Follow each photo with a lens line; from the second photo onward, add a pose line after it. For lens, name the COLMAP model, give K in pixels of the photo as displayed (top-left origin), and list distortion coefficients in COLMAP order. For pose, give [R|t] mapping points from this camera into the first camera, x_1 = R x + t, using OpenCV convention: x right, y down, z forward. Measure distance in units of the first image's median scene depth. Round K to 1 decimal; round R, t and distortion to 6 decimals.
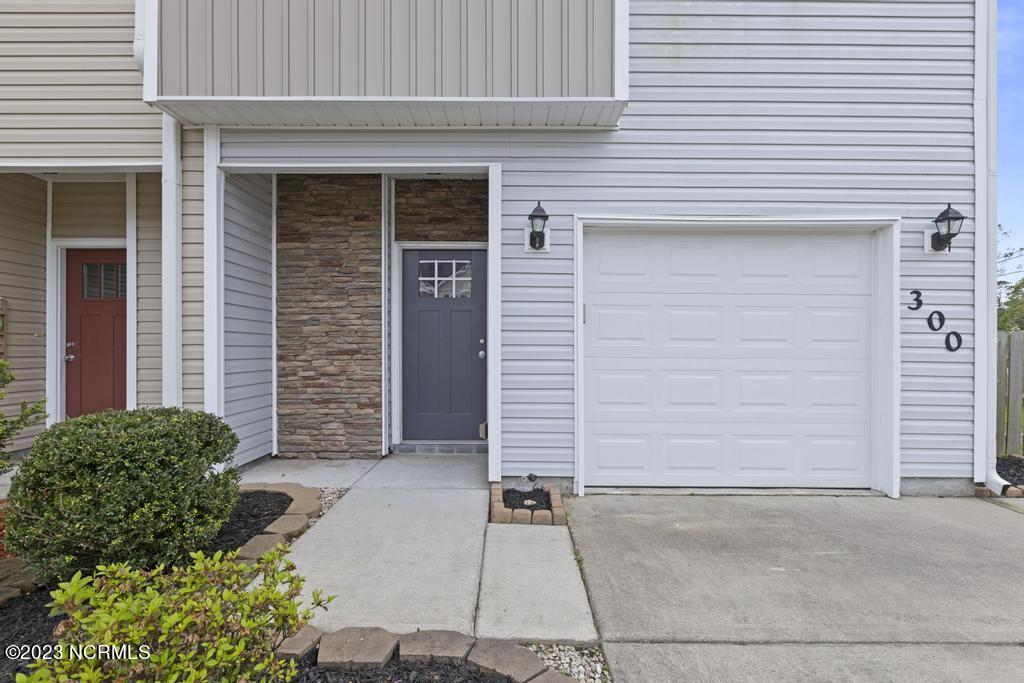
lens RADIAL K [[483.5, 0, 514.1], [0, 483.5, 343.0], [0, 0, 1]] dist [-0.002022, -0.000263]
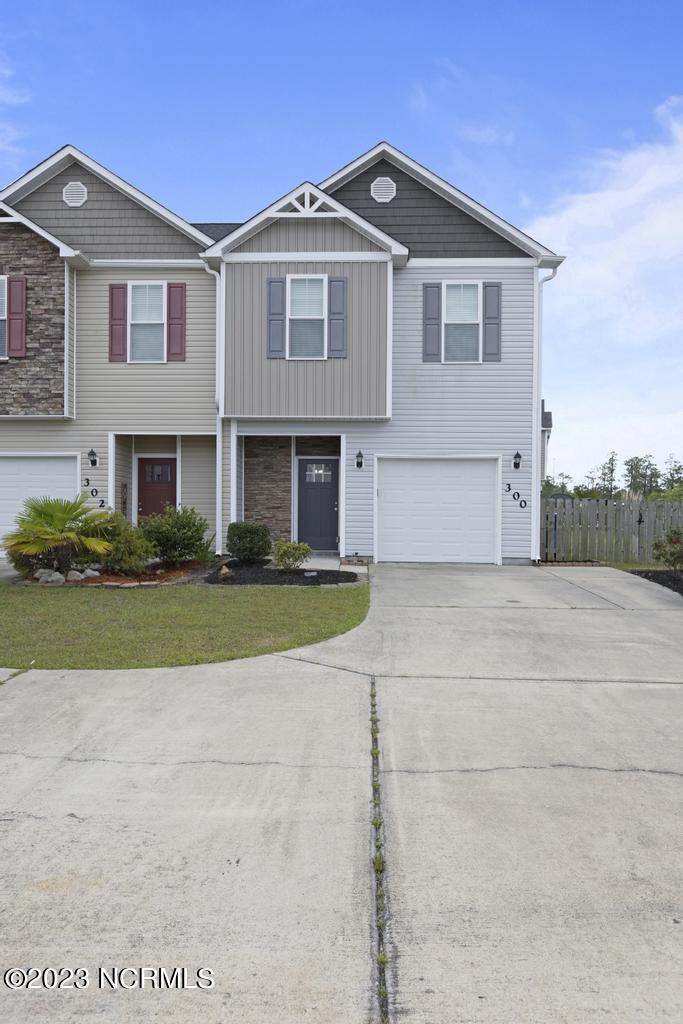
lens RADIAL K [[689.9, 0, 341.5], [0, 689.9, 512.0], [0, 0, 1]] dist [0.000669, 0.000252]
pose [[0.999590, 0.006565, -0.027858, 0.054981], [-0.006452, 0.999971, 0.004129, 0.029881], [0.027885, -0.003948, 0.999603, -2.661945]]
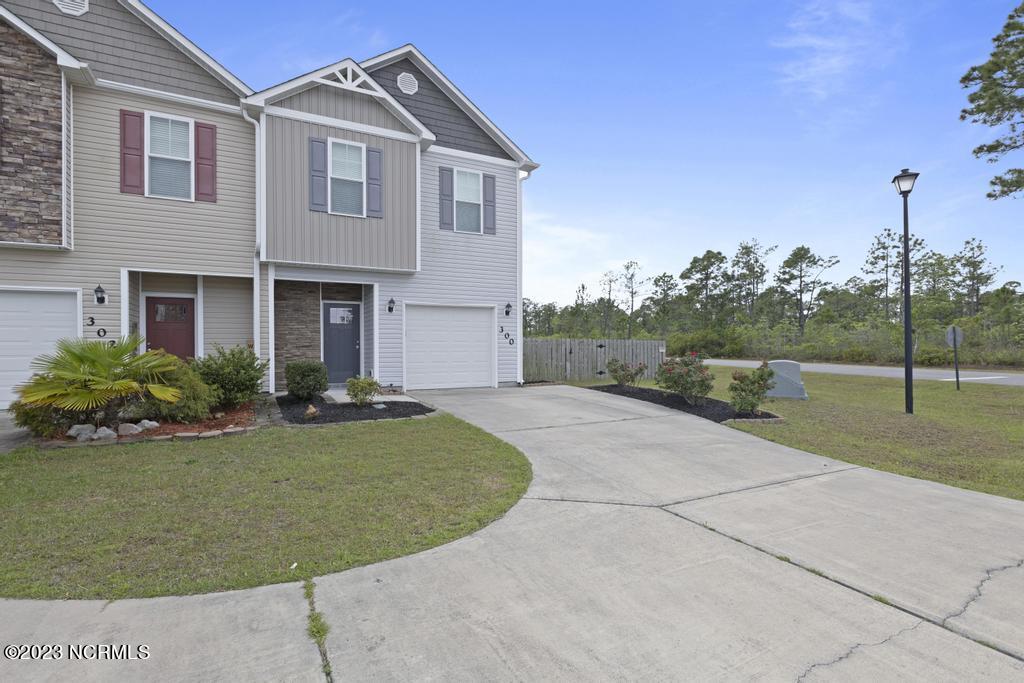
lens RADIAL K [[483.5, 0, 514.1], [0, 483.5, 343.0], [0, 0, 1]] dist [-0.002022, -0.000263]
pose [[0.880950, -0.002326, 0.473204, -0.707661], [0.002269, 0.999997, 0.000690, 0.003252], [-0.473204, 0.000466, 0.880953, -2.051995]]
